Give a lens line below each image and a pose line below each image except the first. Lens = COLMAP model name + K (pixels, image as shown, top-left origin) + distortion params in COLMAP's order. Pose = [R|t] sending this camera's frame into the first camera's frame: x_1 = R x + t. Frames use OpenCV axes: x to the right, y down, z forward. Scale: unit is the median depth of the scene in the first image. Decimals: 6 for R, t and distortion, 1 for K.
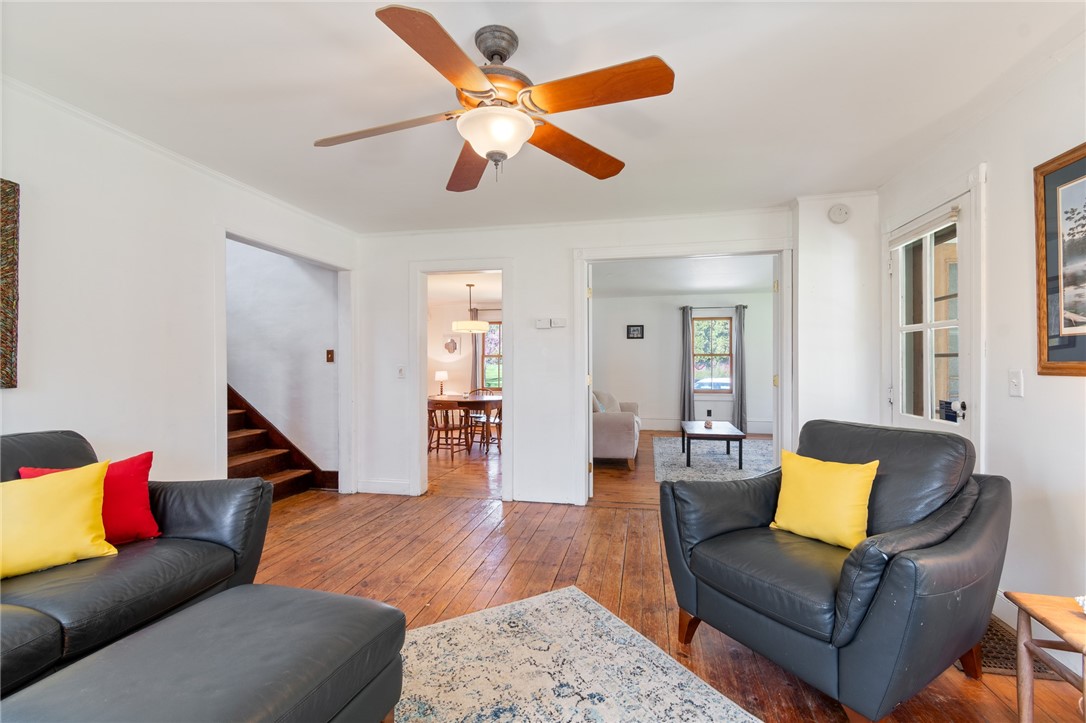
lens RADIAL K [[483.3, 0, 547.4], [0, 483.3, 362.3], [0, 0, 1]] dist [0.003883, -0.001914]
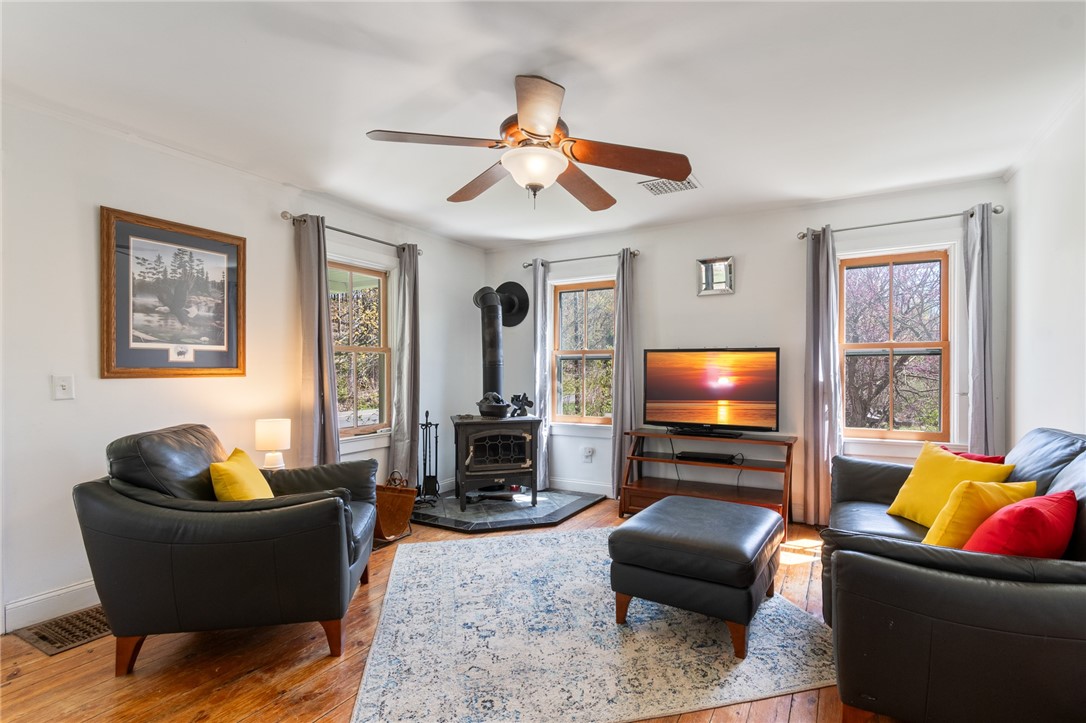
lens RADIAL K [[483.3, 0, 545.7], [0, 483.3, 366.7], [0, 0, 1]] dist [0.003883, -0.001914]
pose [[-0.942904, 0.002555, 0.333056, -0.468073], [-0.000893, 0.999948, -0.010200, 0.009104], [-0.333065, -0.009915, -0.942852, 1.906001]]
